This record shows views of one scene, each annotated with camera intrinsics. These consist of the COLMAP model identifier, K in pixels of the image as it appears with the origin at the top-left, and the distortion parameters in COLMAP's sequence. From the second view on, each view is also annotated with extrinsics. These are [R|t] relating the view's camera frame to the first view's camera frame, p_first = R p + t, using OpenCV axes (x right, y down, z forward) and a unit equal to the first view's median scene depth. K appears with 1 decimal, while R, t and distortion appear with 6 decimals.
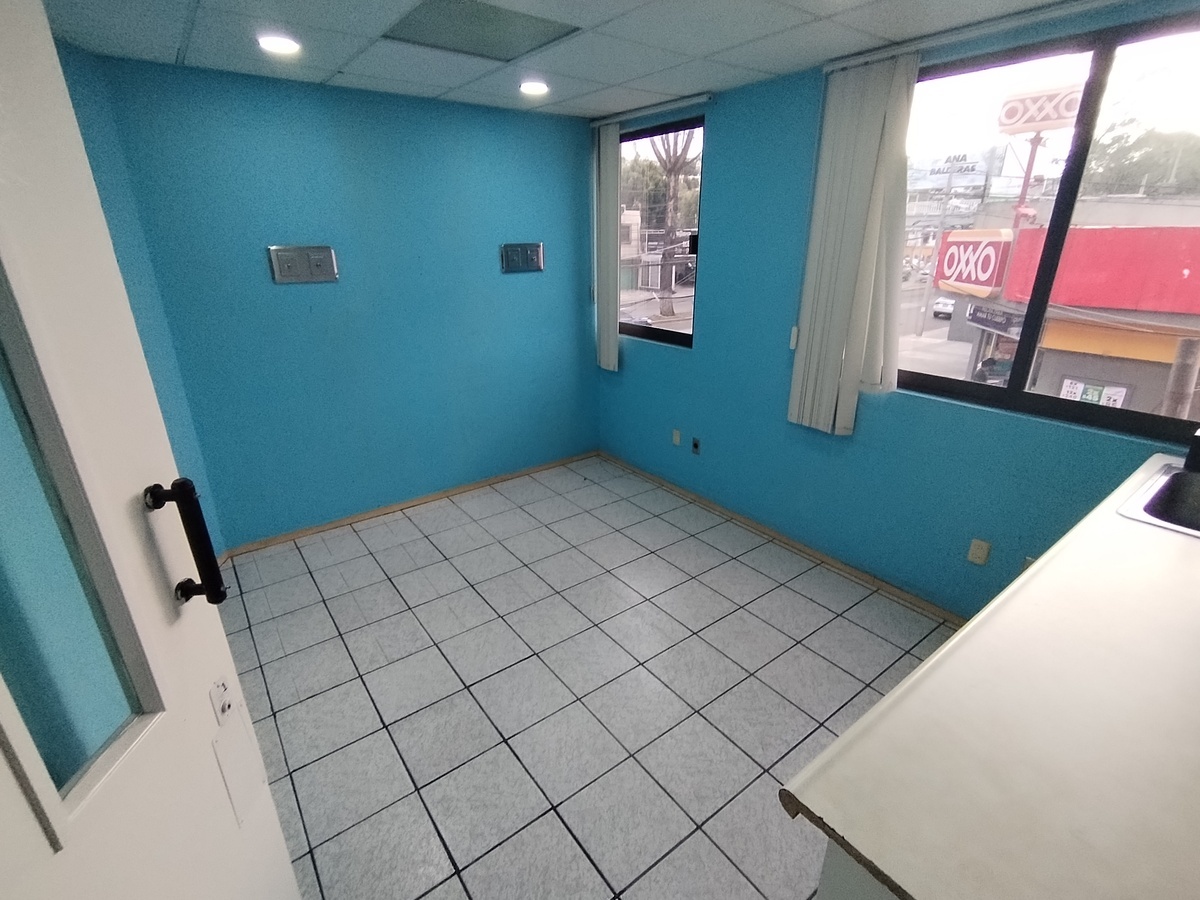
lens RADIAL K [[564.4, 0, 595.1], [0, 564.4, 455.0], [0, 0, 1]] dist [0.006840, -0.007130]
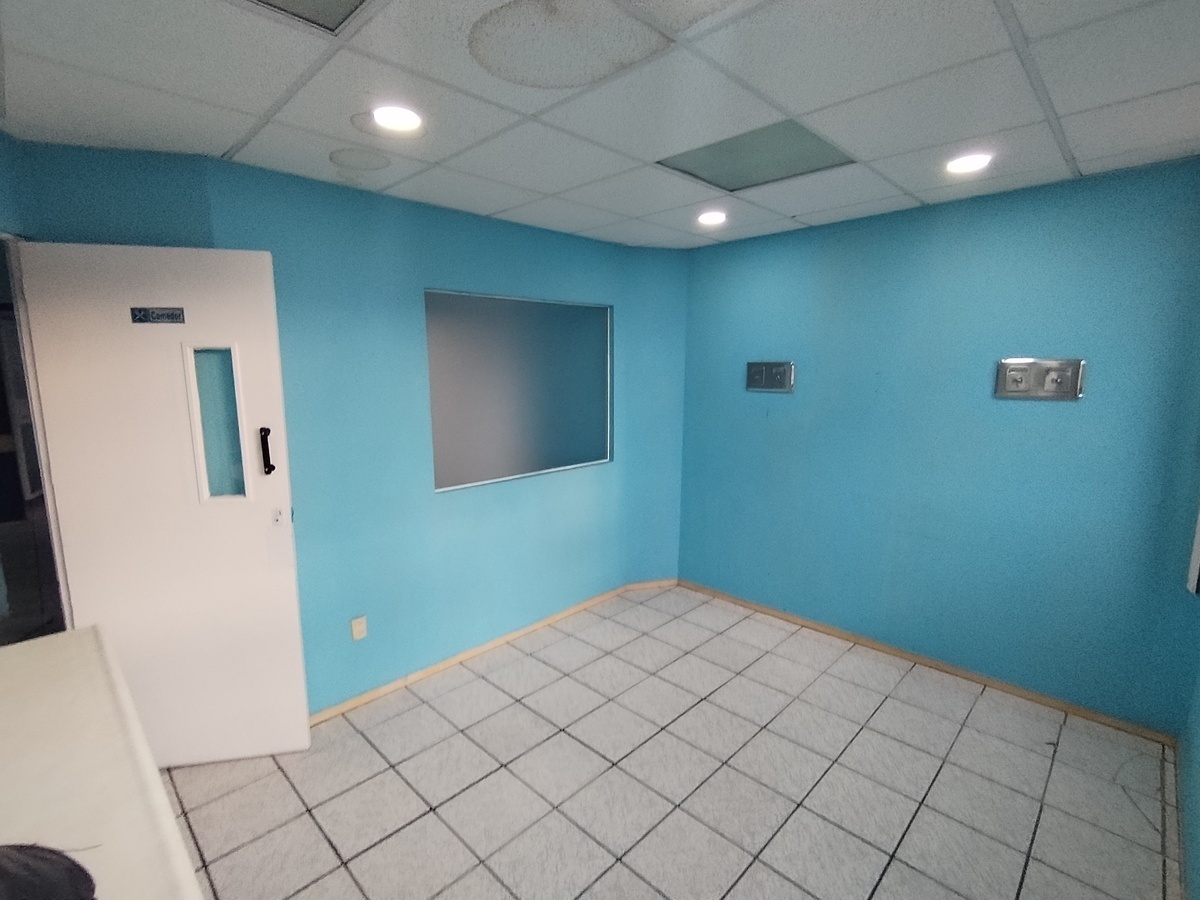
lens RADIAL K [[564.4, 0, 601.6], [0, 564.4, 449.0], [0, 0, 1]] dist [0.006840, -0.007130]
pose [[0.170415, 0.150520, -0.973808, 0.523741], [-0.362685, 0.928468, 0.080043, -0.145100], [0.916198, 0.339545, 0.212816, 0.431688]]
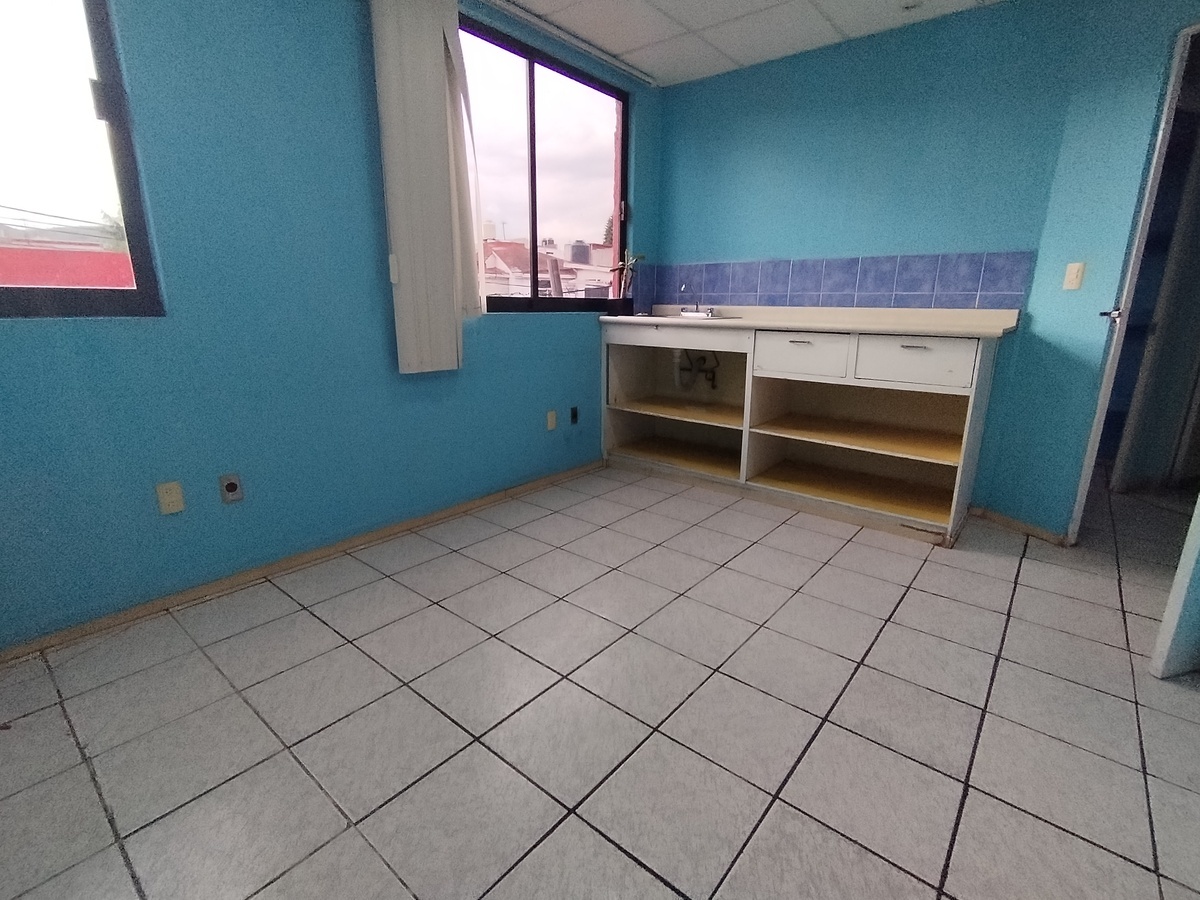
lens RADIAL K [[564.4, 0, 598.7], [0, 564.4, 445.8], [0, 0, 1]] dist [0.006840, -0.007130]
pose [[-0.243647, -0.225587, 0.943264, -0.476151], [0.340528, 0.890756, 0.300989, -0.107972], [-0.908117, 0.394543, -0.140211, 0.804904]]
